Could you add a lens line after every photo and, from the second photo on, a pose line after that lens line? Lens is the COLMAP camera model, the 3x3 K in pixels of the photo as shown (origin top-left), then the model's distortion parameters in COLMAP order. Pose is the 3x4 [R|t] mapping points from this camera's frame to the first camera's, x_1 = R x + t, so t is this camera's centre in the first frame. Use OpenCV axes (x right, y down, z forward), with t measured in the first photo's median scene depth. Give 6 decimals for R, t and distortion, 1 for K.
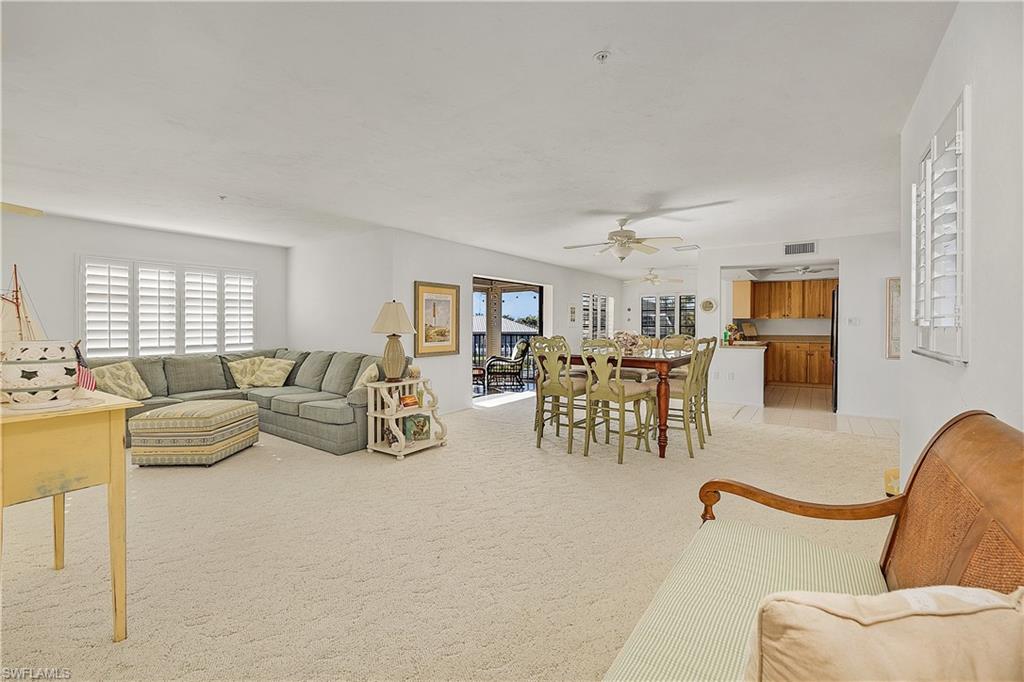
lens RADIAL K [[435.6, 0, 516.8], [0, 435.6, 328.4], [0, 0, 1]] dist [-0.002394, -0.000559]
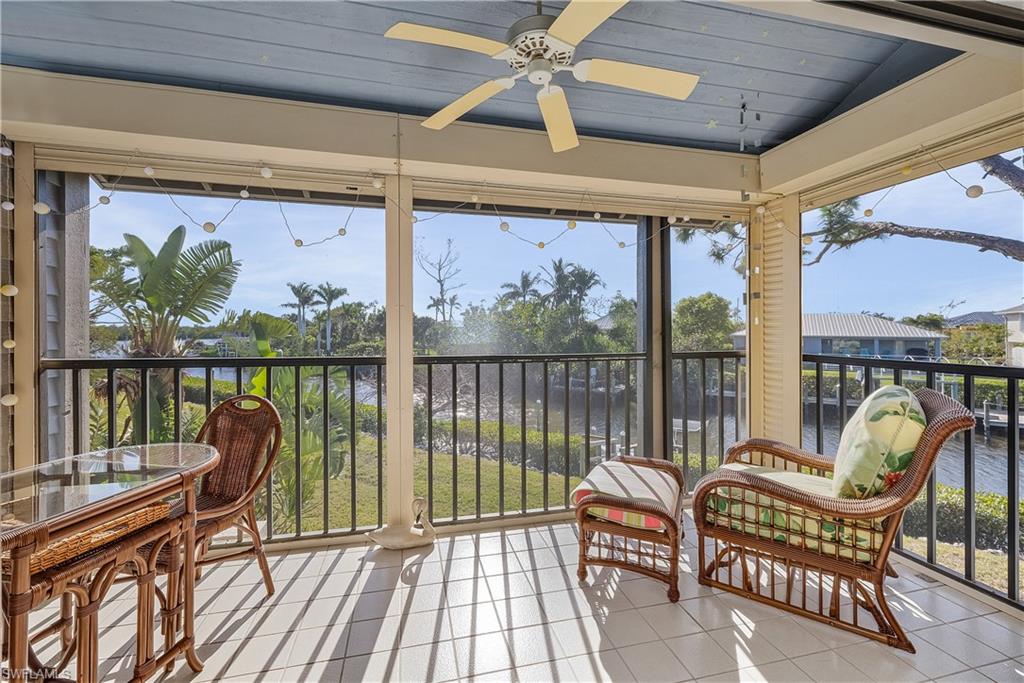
lens RADIAL K [[435.6, 0, 507.4], [0, 435.6, 338.0], [0, 0, 1]] dist [-0.002394, -0.000559]
pose [[0.742928, 0.014488, -0.669215, 0.012571], [-0.002562, 0.999820, 0.018801, -0.004730], [0.669367, -0.012253, 0.742831, 0.747999]]
